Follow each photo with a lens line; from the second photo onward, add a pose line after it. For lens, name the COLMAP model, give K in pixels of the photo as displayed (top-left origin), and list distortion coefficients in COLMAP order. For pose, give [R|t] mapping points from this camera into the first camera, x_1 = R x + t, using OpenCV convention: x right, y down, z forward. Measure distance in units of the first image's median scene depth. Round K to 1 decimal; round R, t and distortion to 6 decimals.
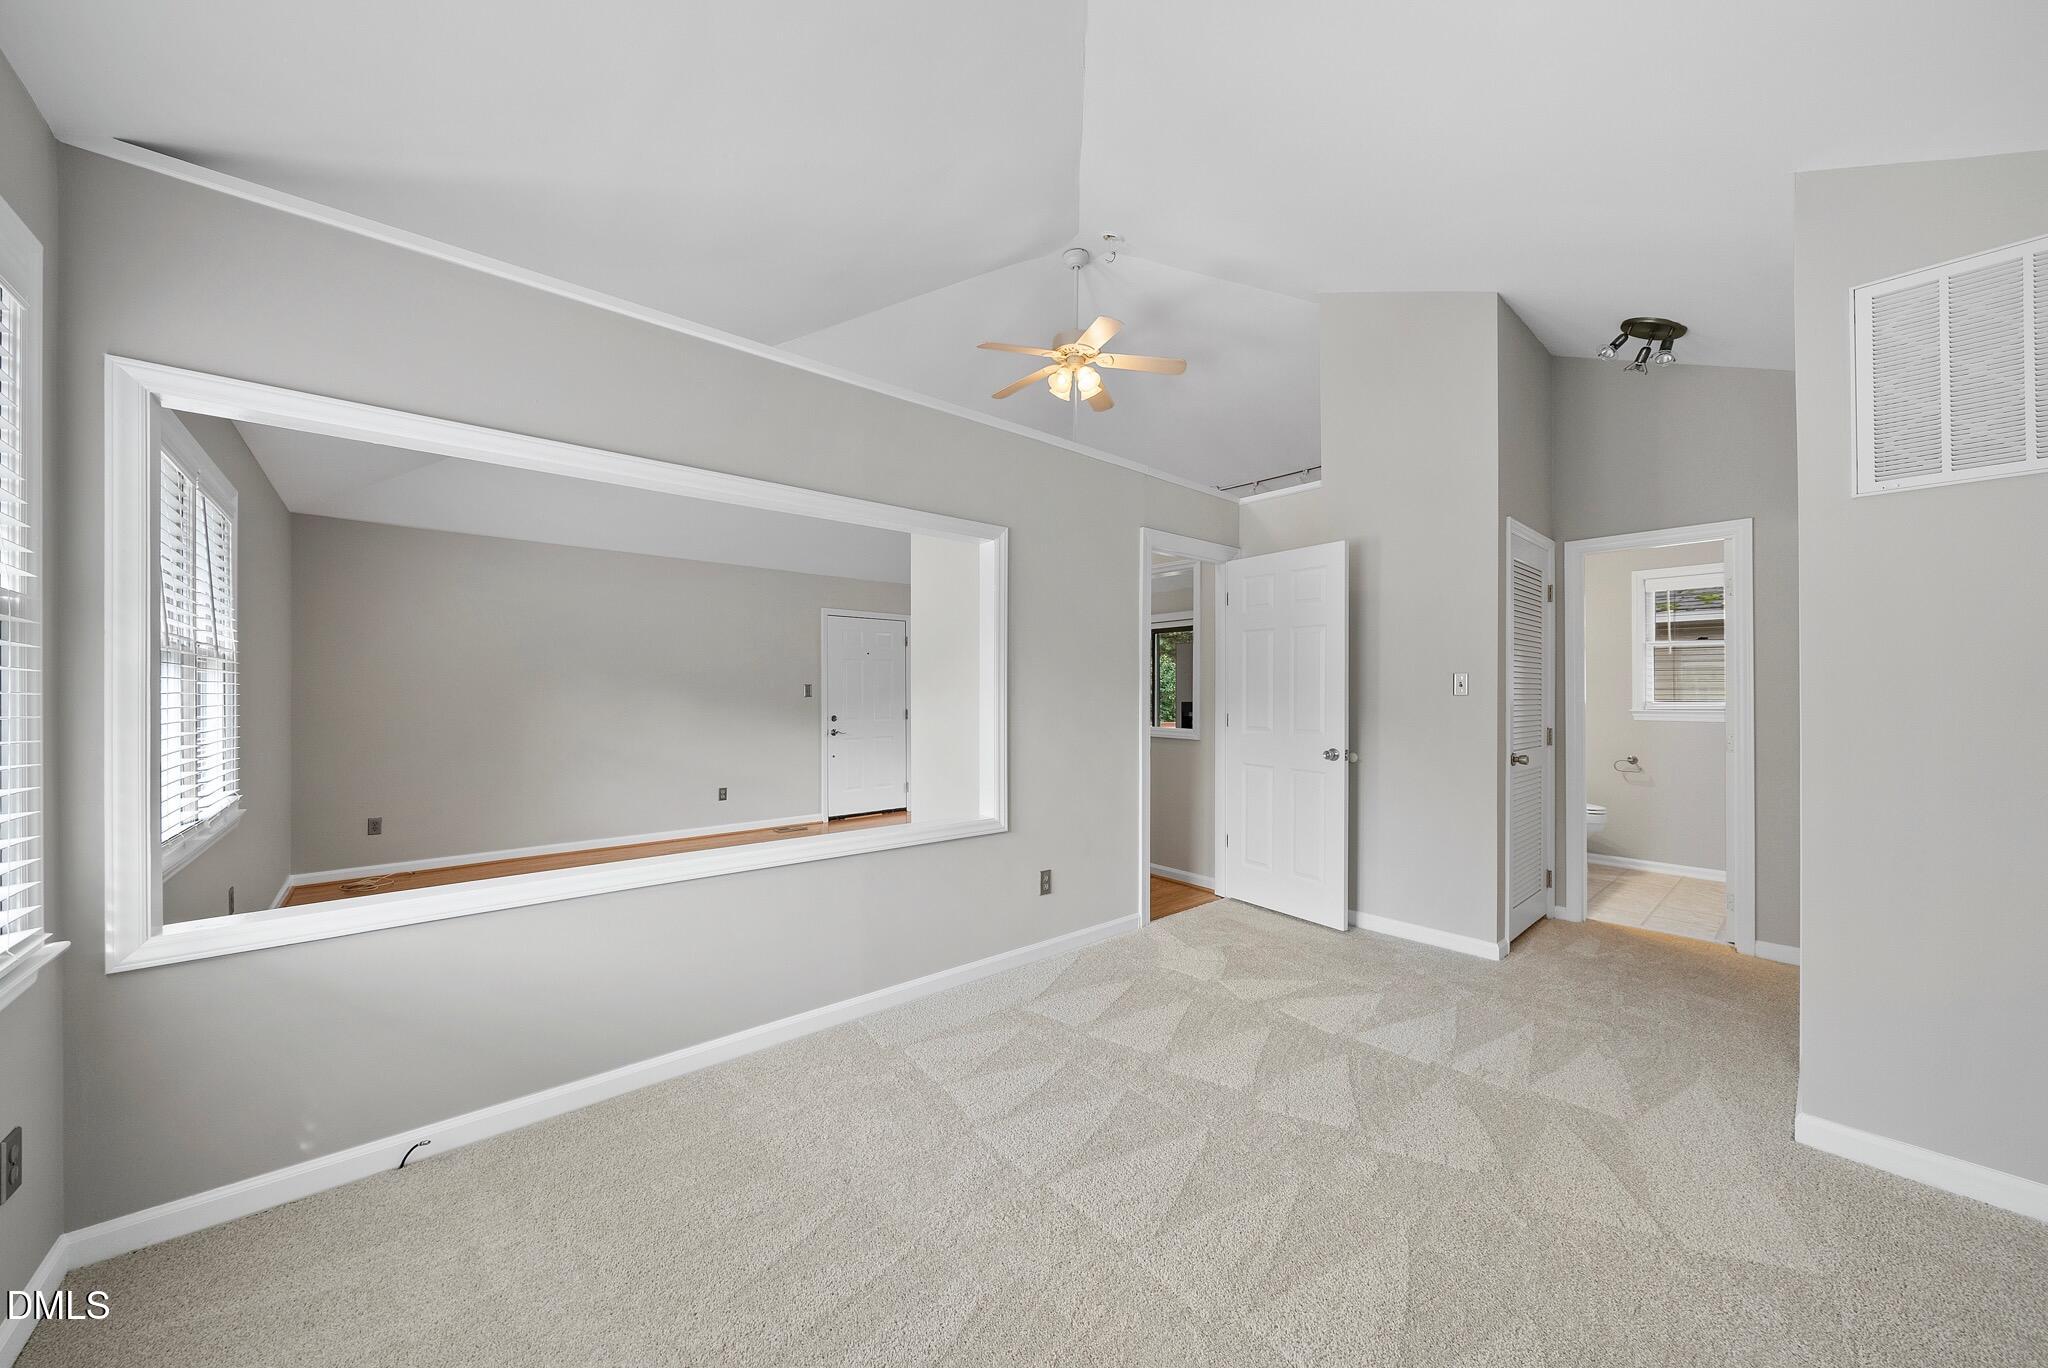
lens RADIAL K [[701.0, 0, 1015.3], [0, 701.0, 690.3], [0, 0, 1]] dist [-0.005514, -0.000281]
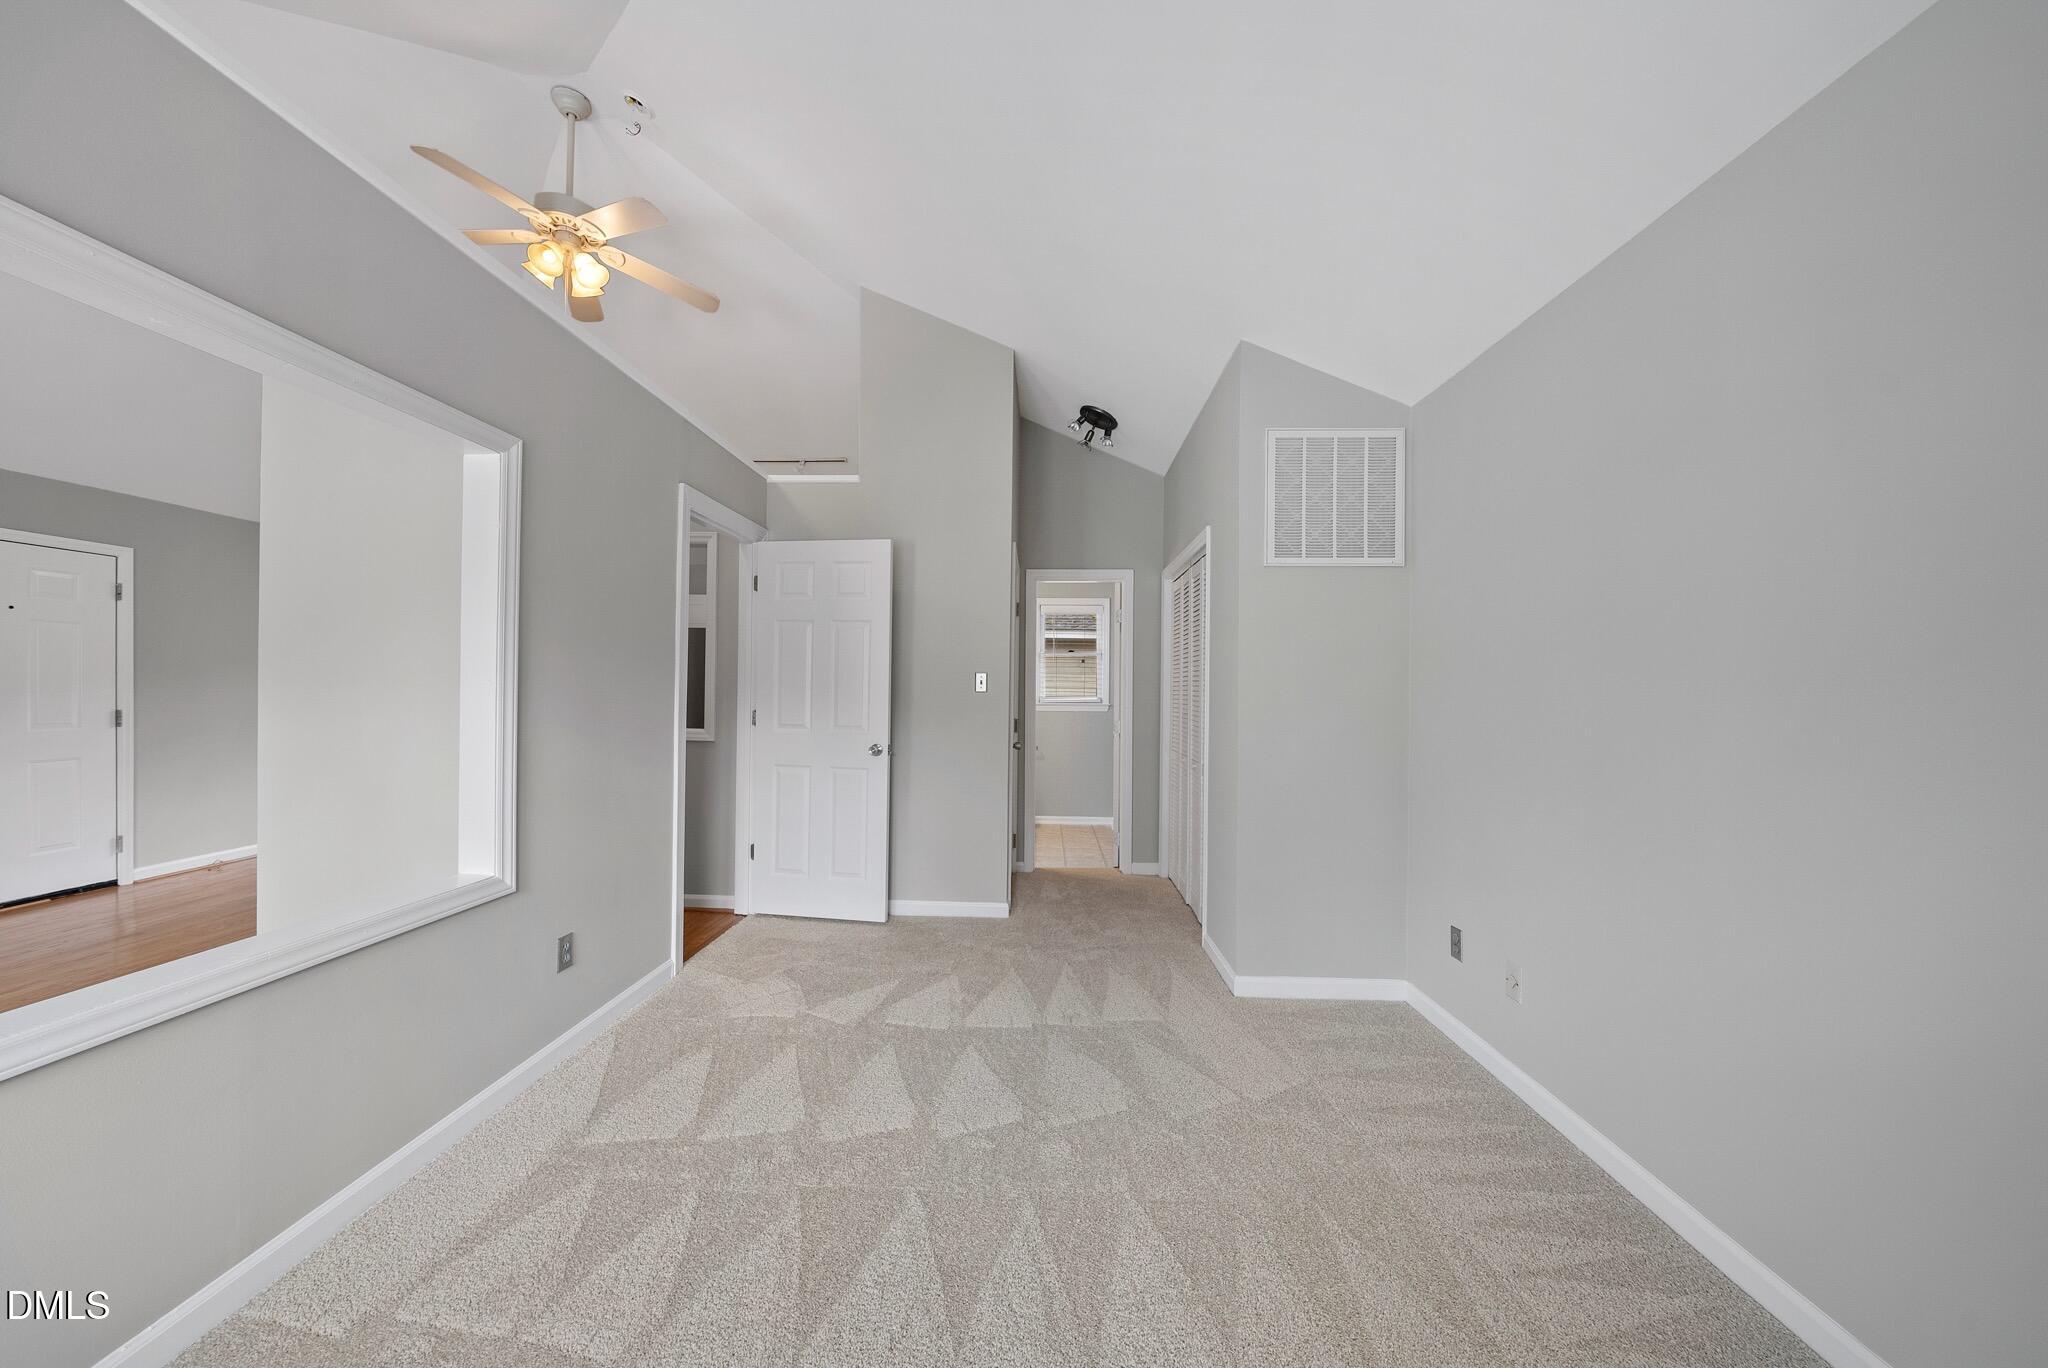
lens RADIAL K [[701.0, 0, 1015.3], [0, 701.0, 690.3], [0, 0, 1]] dist [-0.005514, -0.000281]
pose [[0.687967, 0.005759, 0.725719, -0.159099], [-0.012424, 0.999915, 0.003843, -0.000781], [-0.725636, -0.011661, 0.687980, 0.180962]]
